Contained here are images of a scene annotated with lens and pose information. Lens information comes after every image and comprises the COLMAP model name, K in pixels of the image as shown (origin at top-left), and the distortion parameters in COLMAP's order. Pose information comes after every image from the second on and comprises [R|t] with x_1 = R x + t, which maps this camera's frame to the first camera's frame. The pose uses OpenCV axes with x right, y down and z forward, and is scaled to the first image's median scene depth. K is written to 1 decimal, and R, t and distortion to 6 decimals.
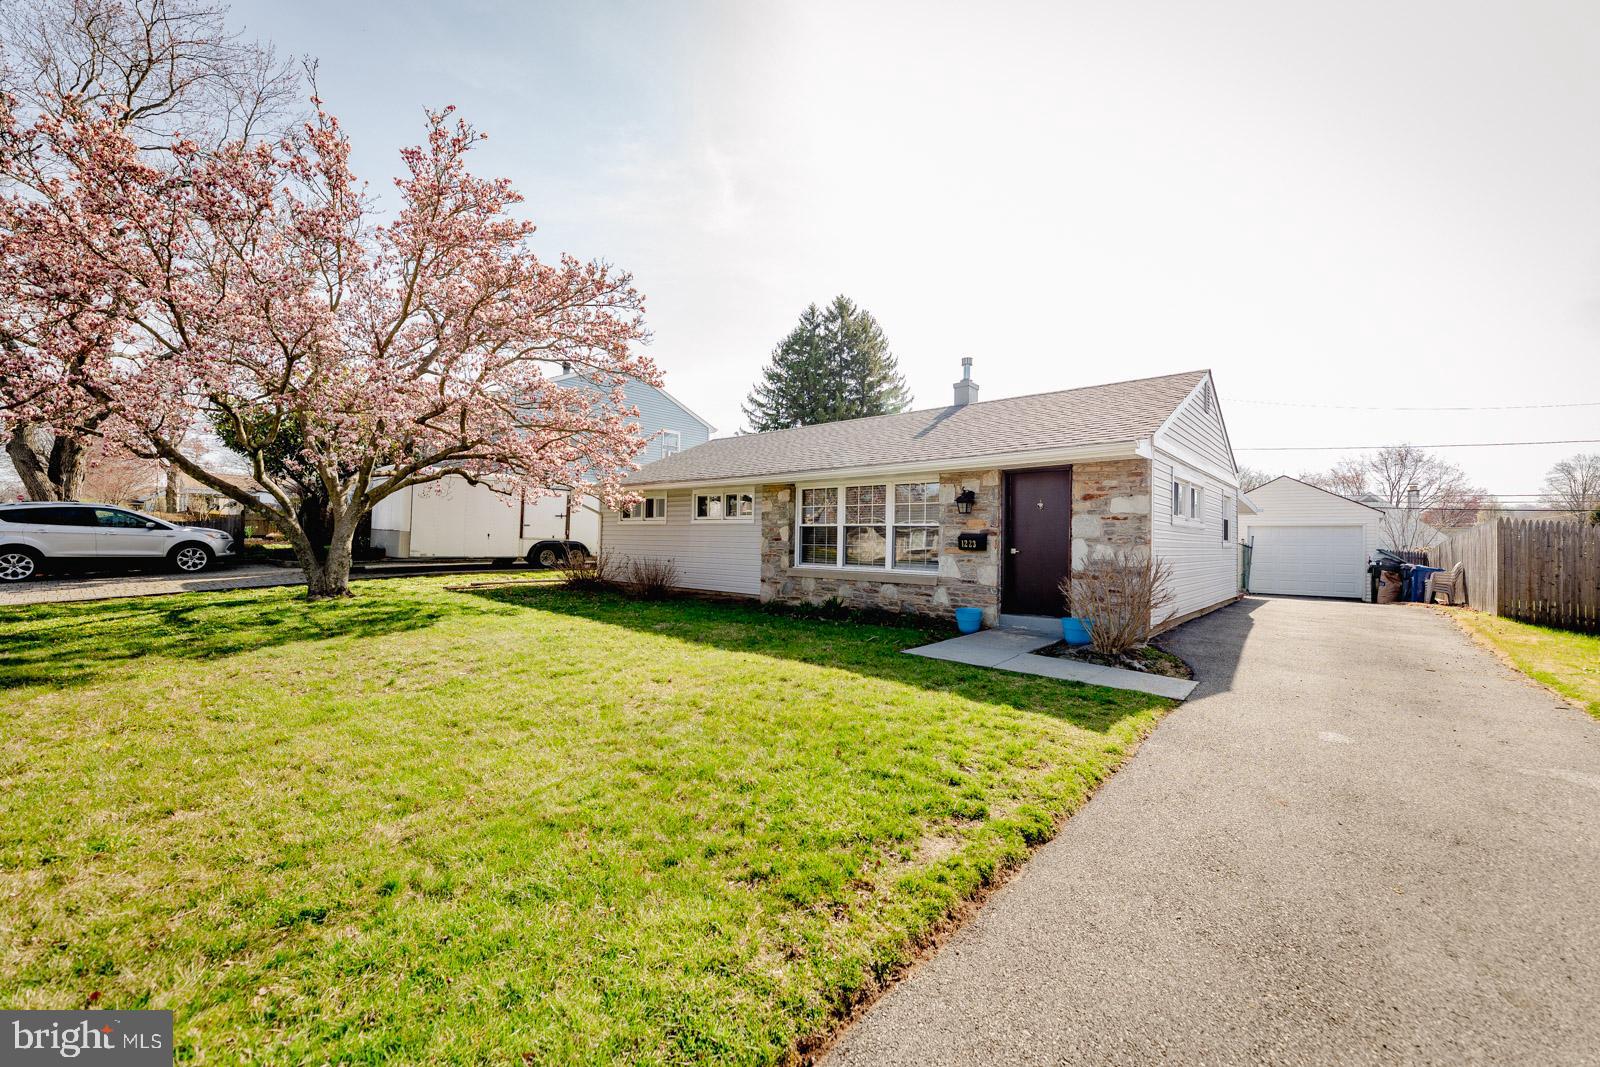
lens RADIAL K [[654.2, 0, 797.6], [0, 654.2, 535.1], [0, 0, 1]] dist [0.001756, -0.000234]
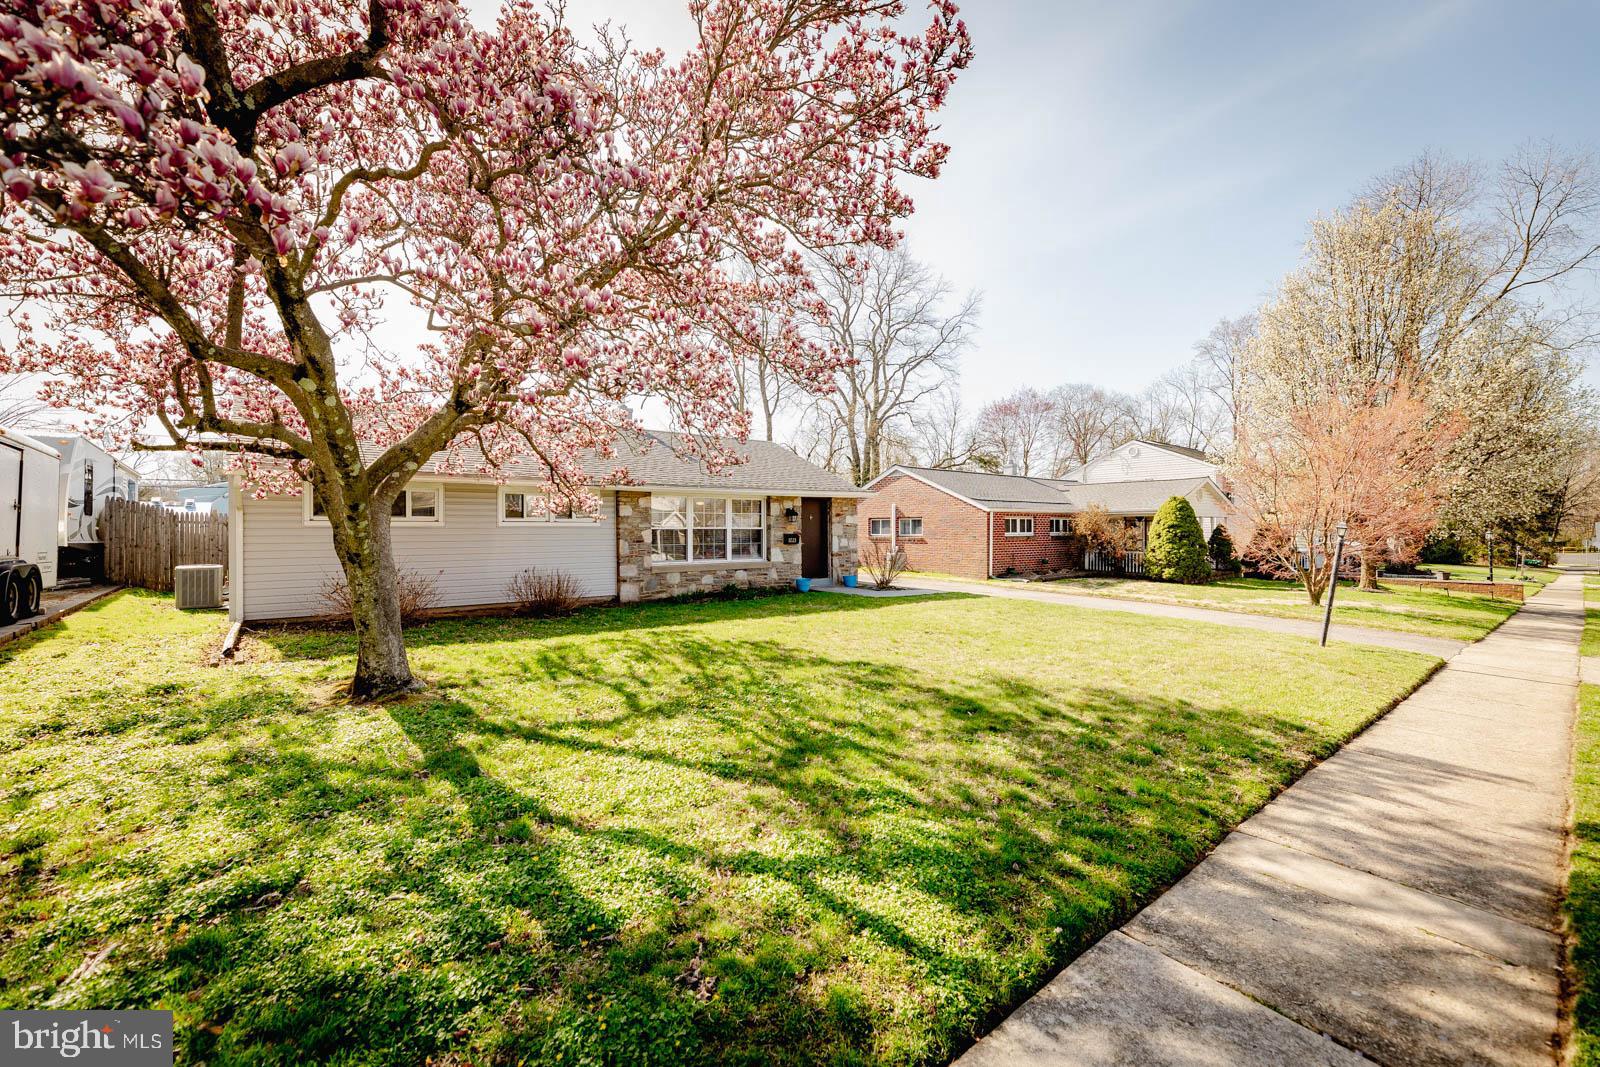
lens RADIAL K [[654.2, 0, 799.8], [0, 654.2, 532.5], [0, 0, 1]] dist [0.001756, -0.000234]
pose [[0.177569, -0.020373, 0.983898, -1.366472], [-0.002603, 0.999772, 0.021172, -0.042038], [-0.984105, -0.006321, 0.177475, 0.689585]]
